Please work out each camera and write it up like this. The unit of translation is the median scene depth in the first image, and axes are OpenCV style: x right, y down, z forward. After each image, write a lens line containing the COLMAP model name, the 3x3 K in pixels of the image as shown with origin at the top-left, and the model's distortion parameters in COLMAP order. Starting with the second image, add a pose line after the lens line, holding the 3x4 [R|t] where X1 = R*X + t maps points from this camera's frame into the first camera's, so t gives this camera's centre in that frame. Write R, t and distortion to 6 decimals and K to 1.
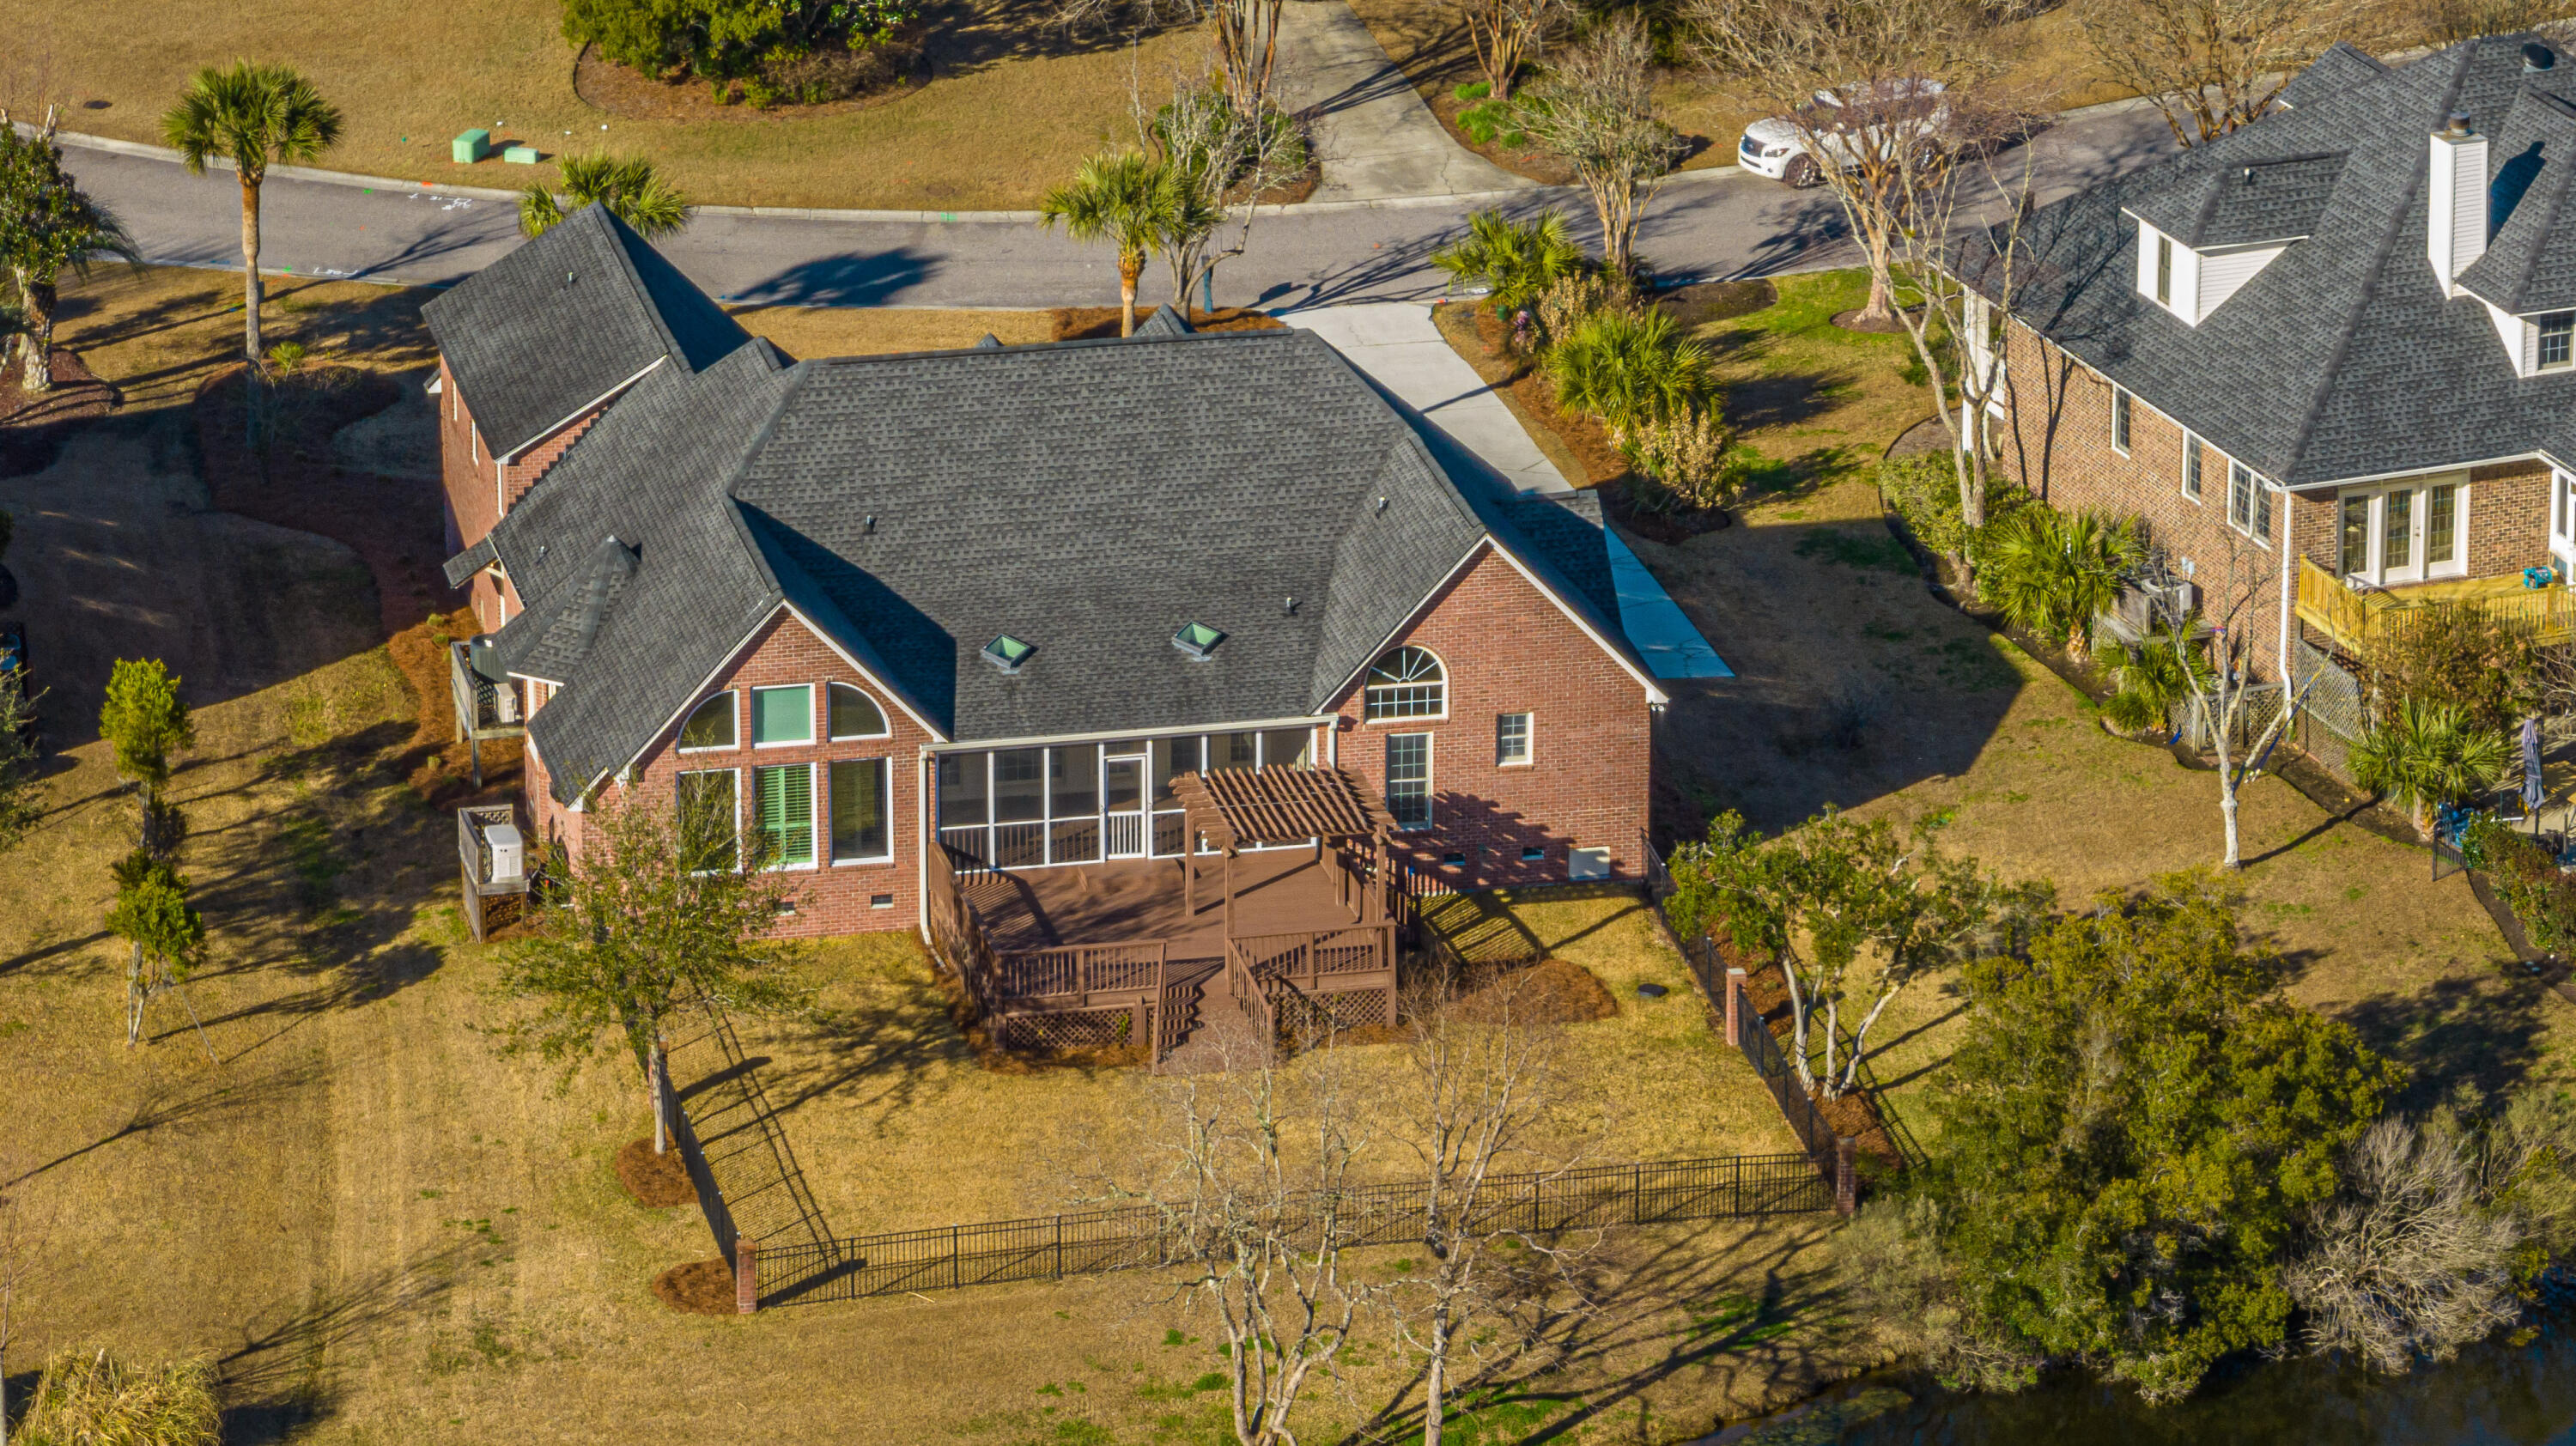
lens RADIAL K [[12150.2, 0, 1287.1], [0, 12150.2, 721.0], [0, 0, 1]] dist [0.380104, 0.000000]
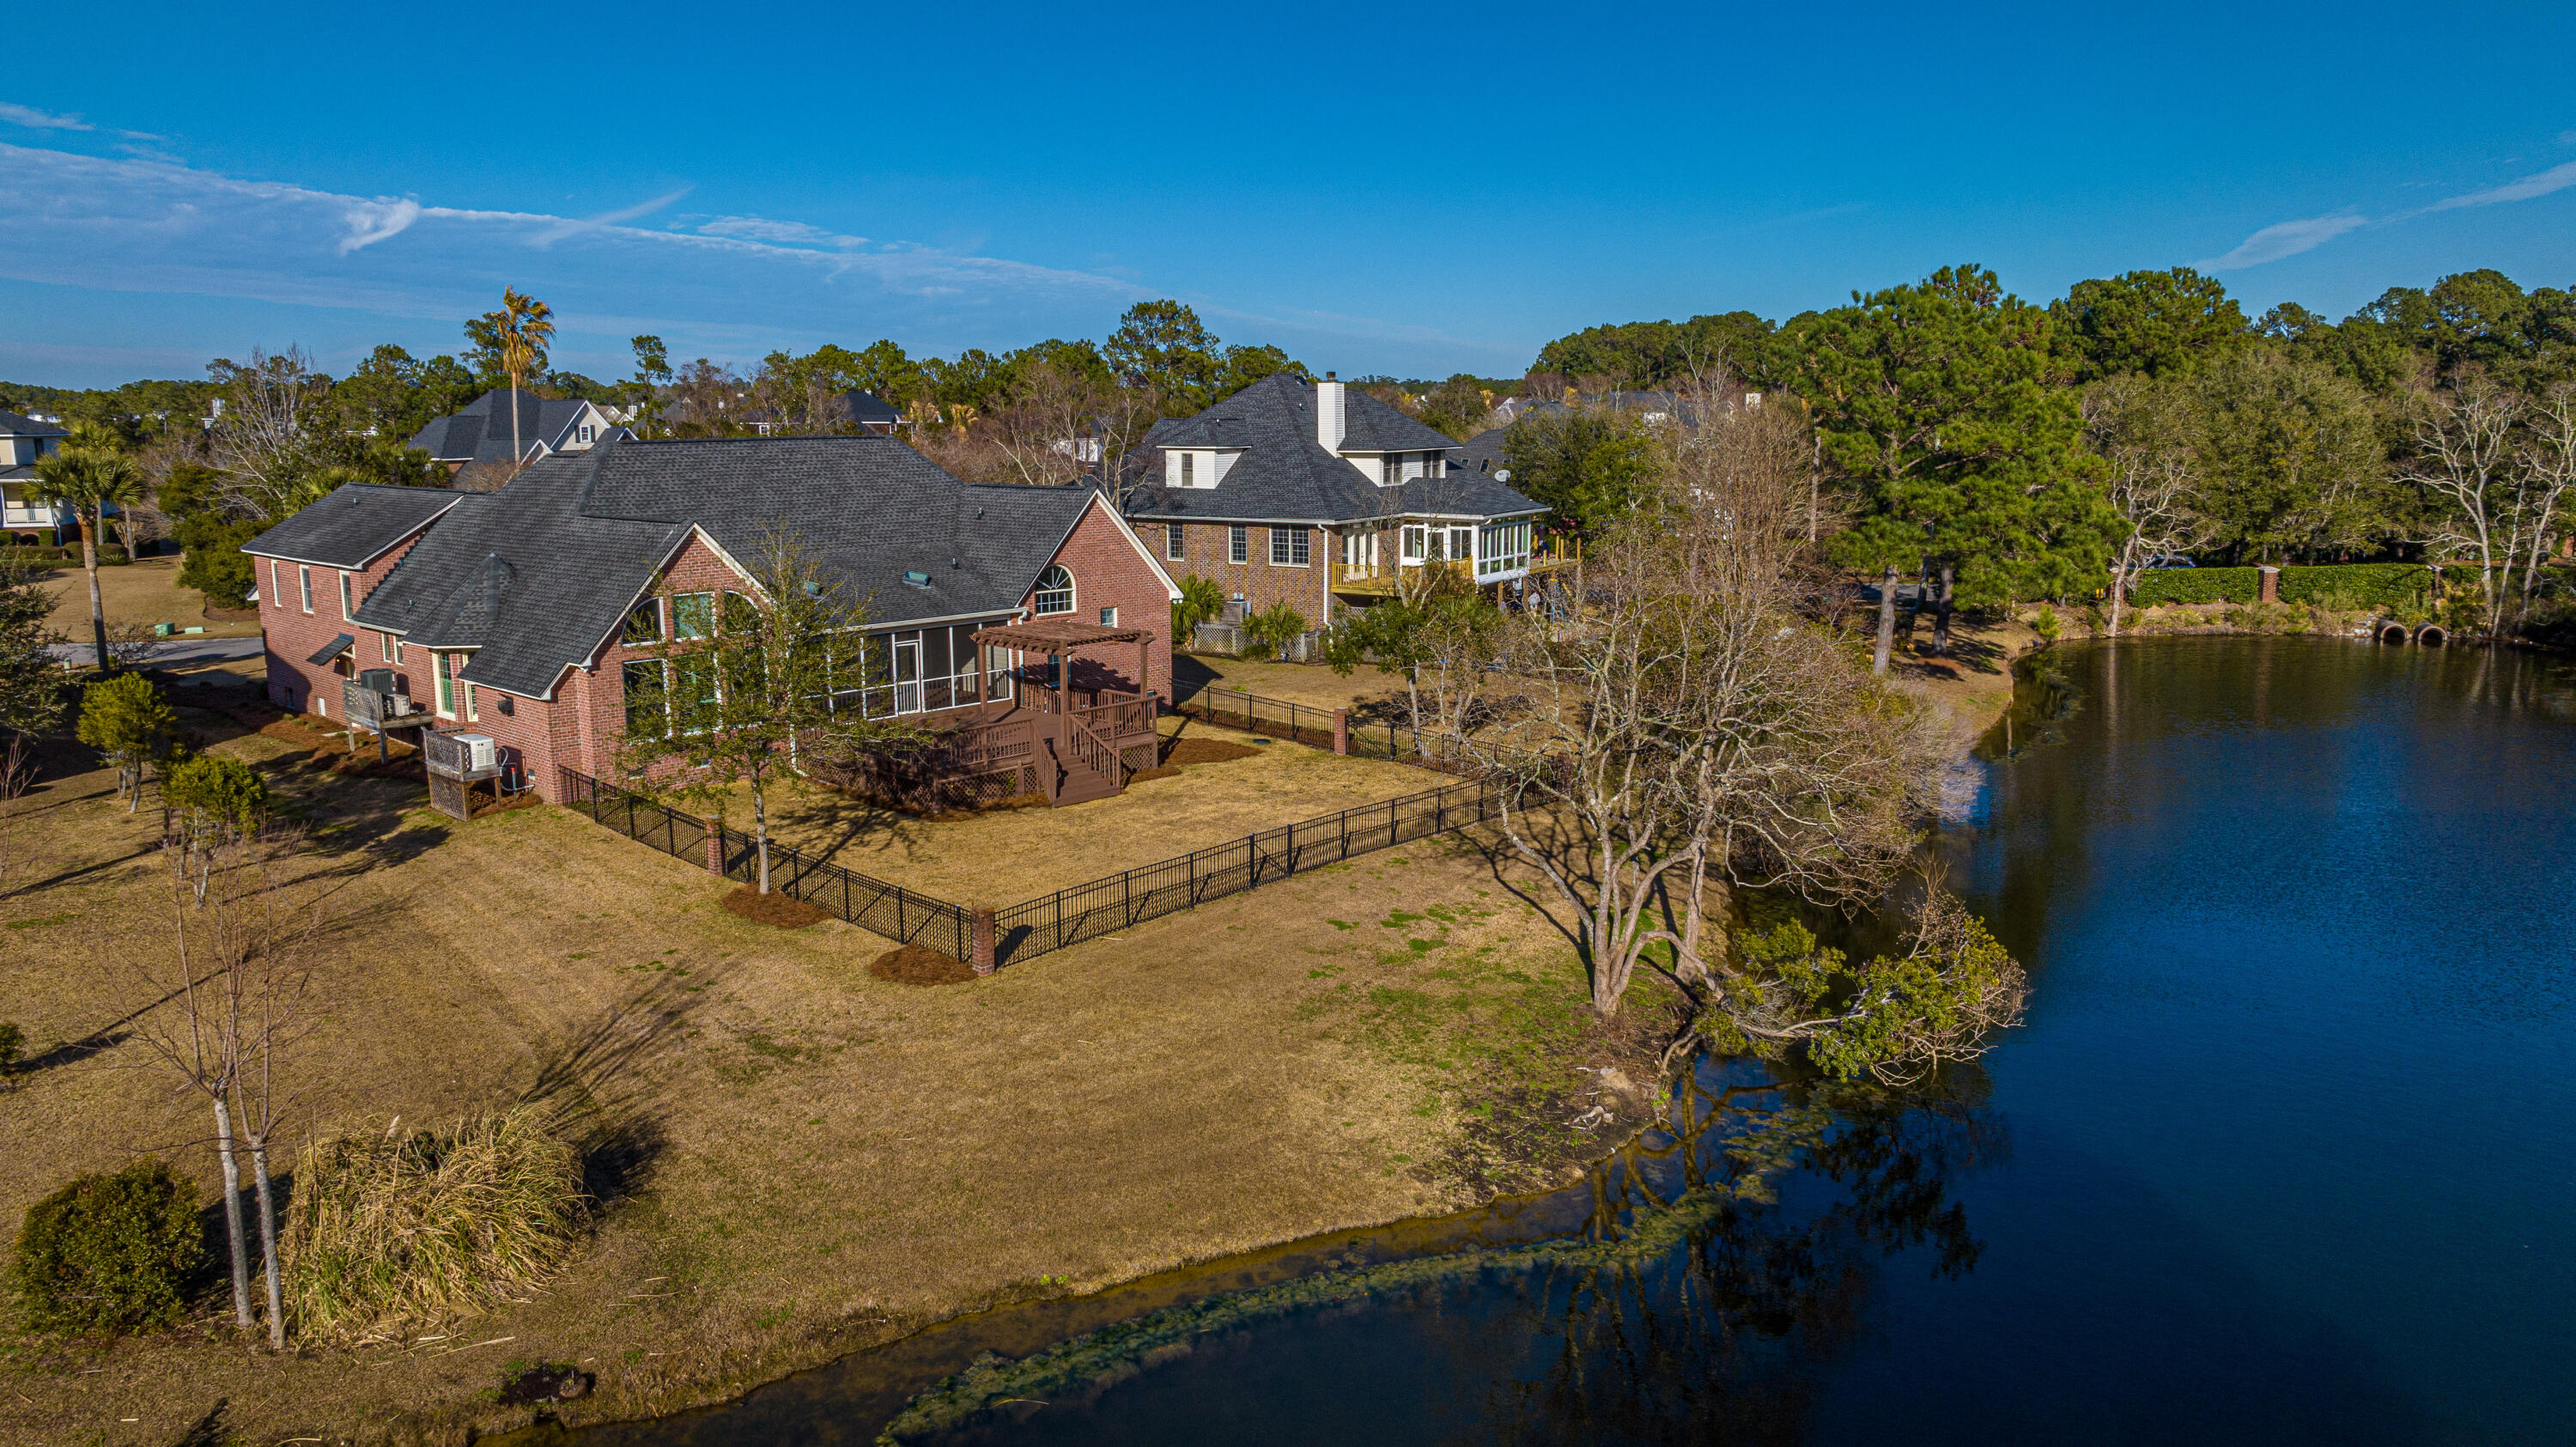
lens RADIAL K [[1848.0, 0, 1284.5], [0, 1848.0, 717.7], [0, 0, 1]] dist [0.003984, 0.002076]
pose [[0.831006, -0.105780, 0.546113, -0.100170], [0.193189, 0.975525, -0.105015, 0.044960], [-0.521639, 0.192771, 0.831103, 0.784865]]
